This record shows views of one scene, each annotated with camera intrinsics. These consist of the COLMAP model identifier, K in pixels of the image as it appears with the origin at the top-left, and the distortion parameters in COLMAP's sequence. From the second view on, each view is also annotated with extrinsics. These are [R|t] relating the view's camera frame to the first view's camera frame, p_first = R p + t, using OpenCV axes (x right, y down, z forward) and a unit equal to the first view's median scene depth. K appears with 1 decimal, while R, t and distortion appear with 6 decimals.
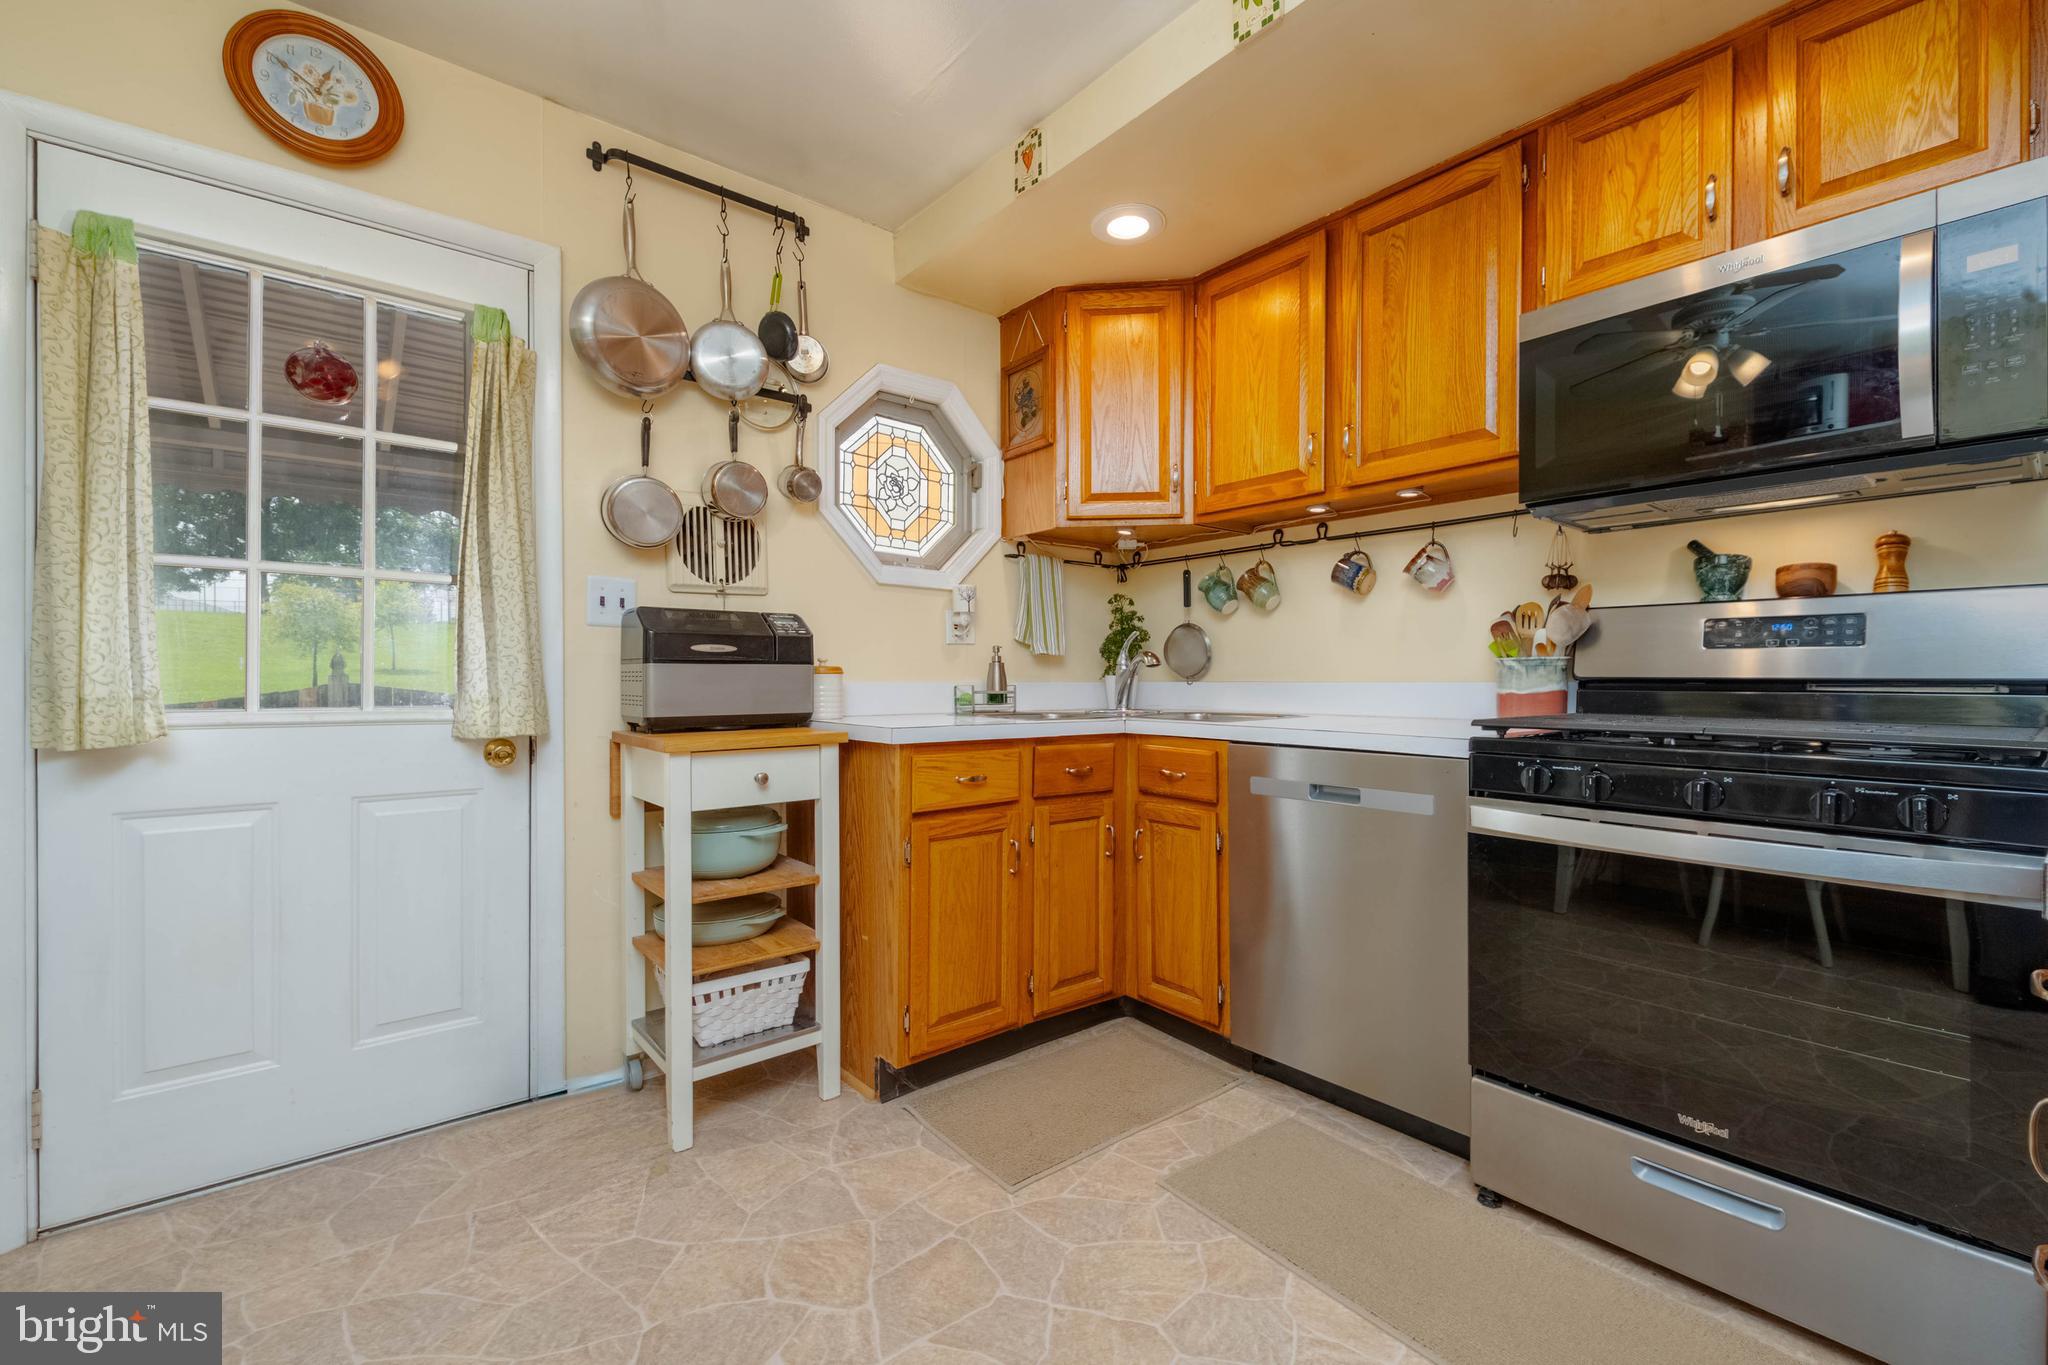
lens RADIAL K [[882.5, 0, 1036.1], [0, 882.5, 679.0], [0, 0, 1]] dist [-0.015304, -0.002711]
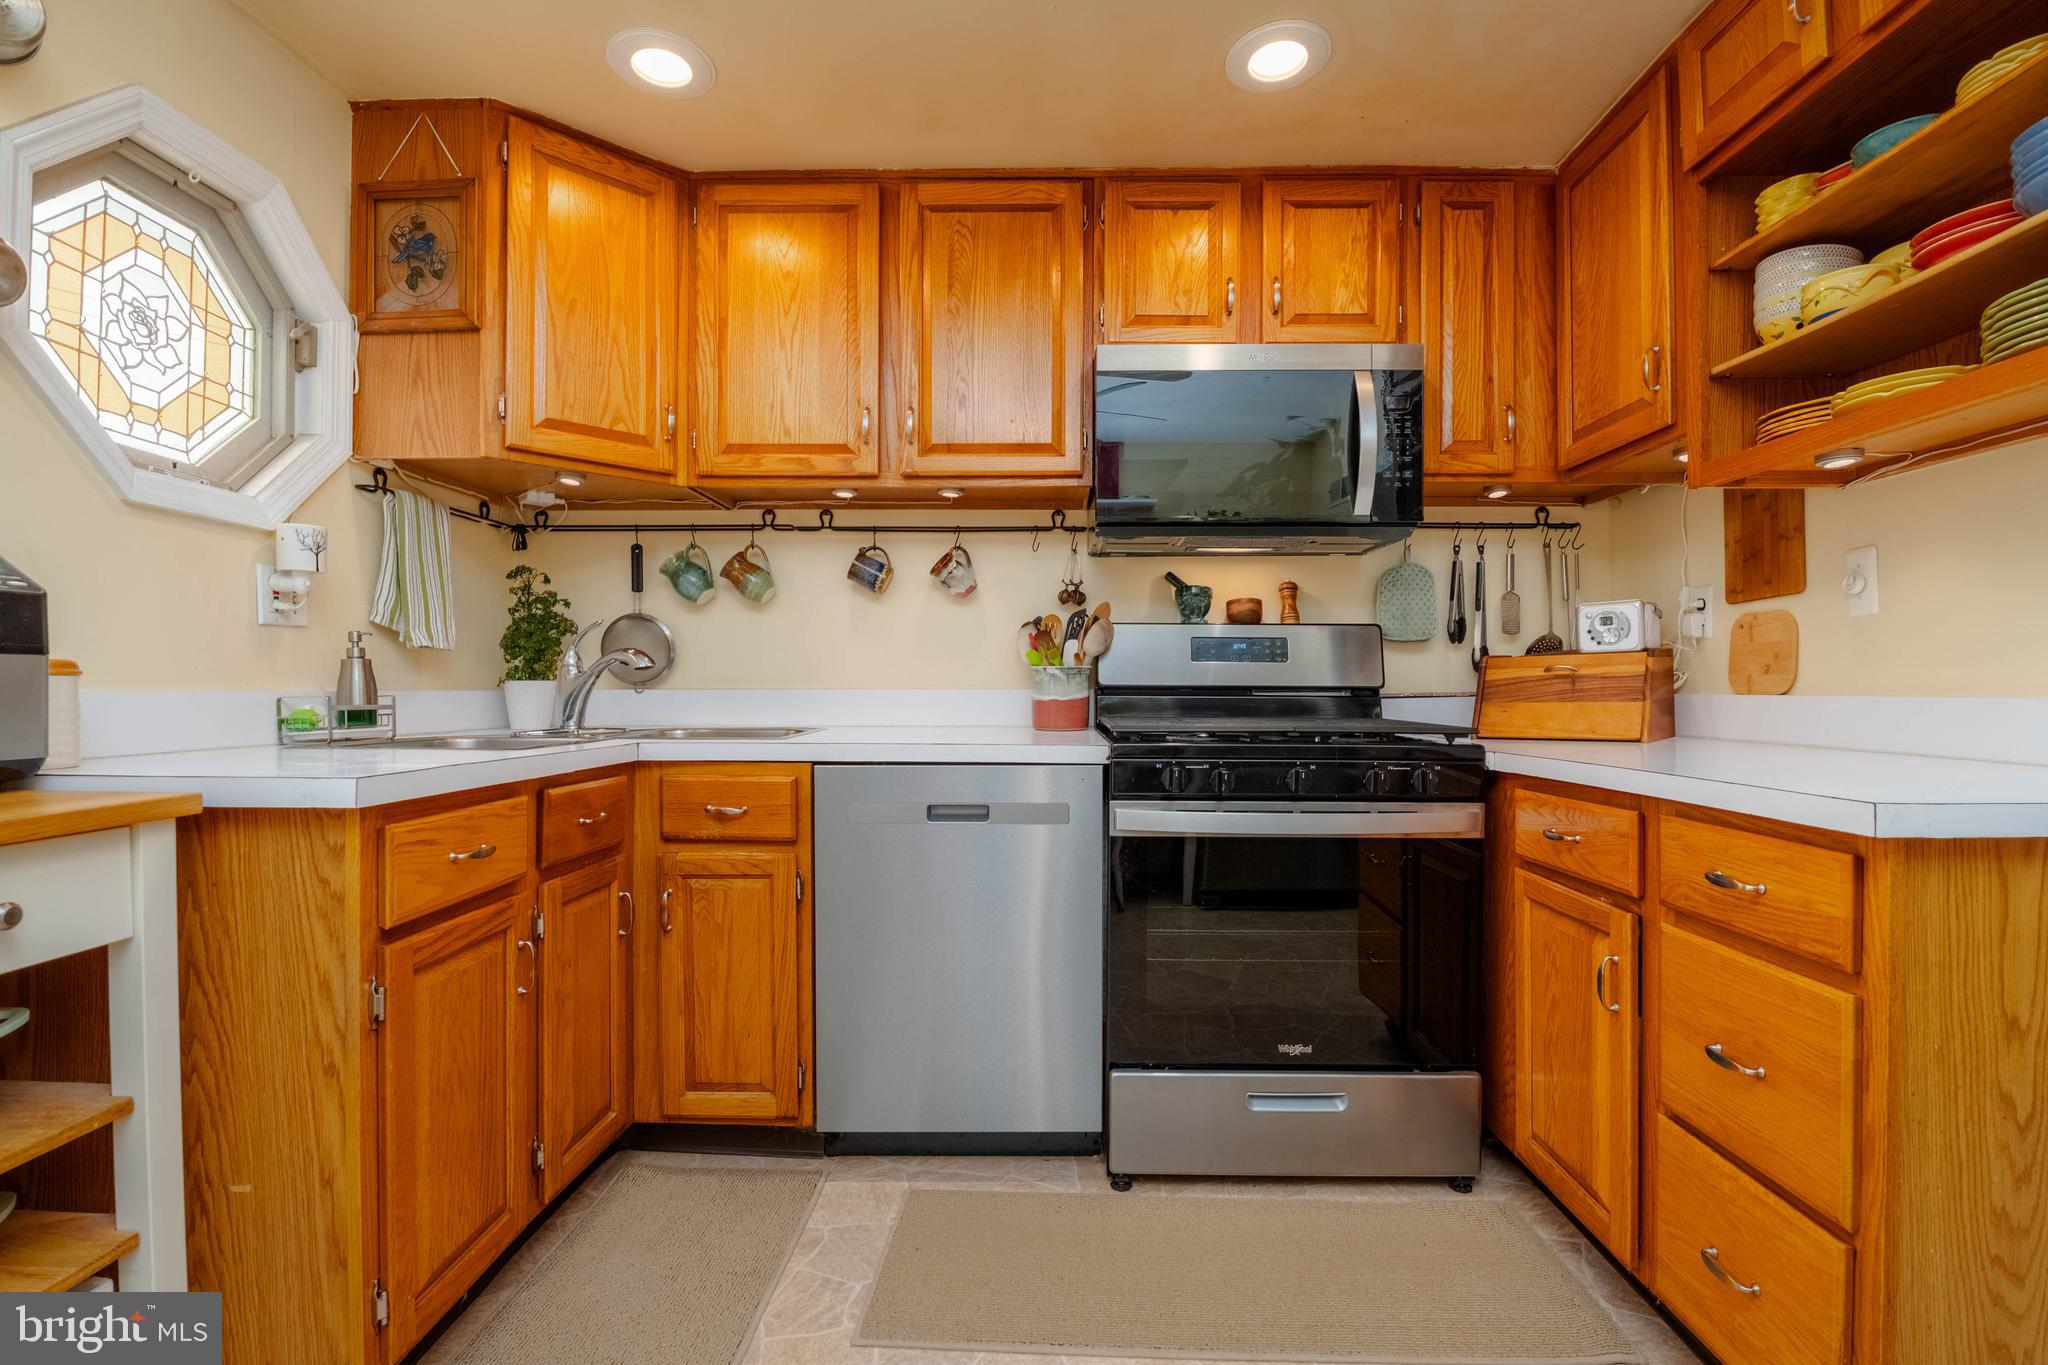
lens RADIAL K [[904.2, 0, 1034.0], [0, 904.2, 685.6], [0, 0, 1]] dist [-0.025462, -0.002821]
pose [[0.626162, 0.000515, 0.779693, -0.288961], [-0.000963, 1.000000, 0.000113, -0.000695], [-0.779692, -0.000822, 0.626162, 0.307740]]
